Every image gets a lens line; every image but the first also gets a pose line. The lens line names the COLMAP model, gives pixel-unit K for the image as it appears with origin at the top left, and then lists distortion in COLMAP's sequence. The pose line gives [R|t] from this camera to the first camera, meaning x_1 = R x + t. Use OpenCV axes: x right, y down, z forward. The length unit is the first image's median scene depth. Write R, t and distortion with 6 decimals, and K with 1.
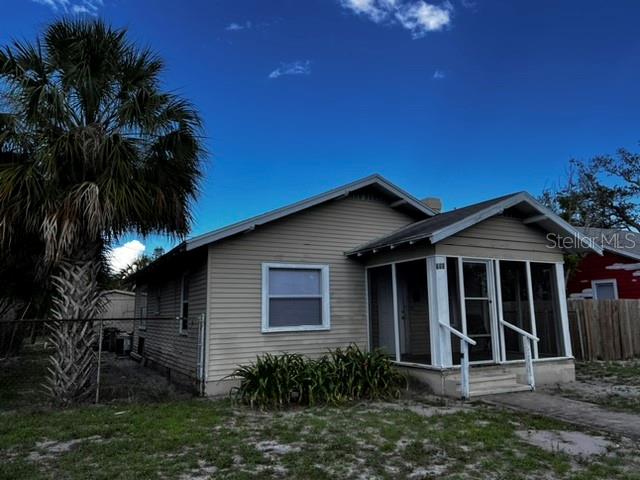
lens RADIAL K [[481.1, 0, 318.2], [0, 481.1, 237.8], [0, 0, 1]] dist [0.046889, -0.031166]
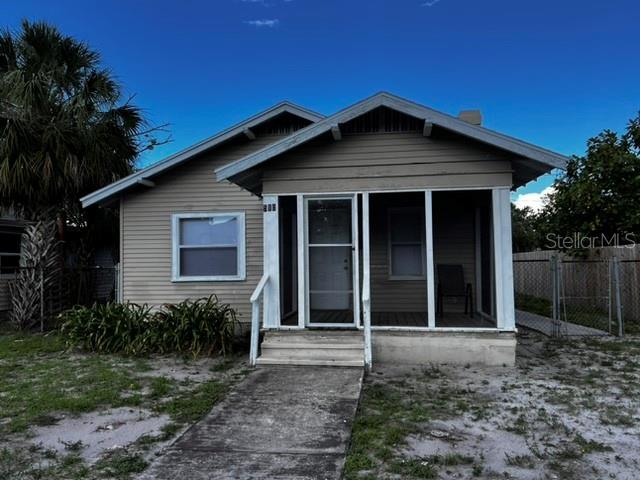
lens RADIAL K [[481.1, 0, 318.8], [0, 481.1, 243.1], [0, 0, 1]] dist [0.046889, -0.031166]
pose [[0.809161, -0.018516, -0.587295, 0.741375], [0.088993, 0.991835, 0.091342, 0.047073], [0.580809, -0.126176, 0.804202, 0.351439]]
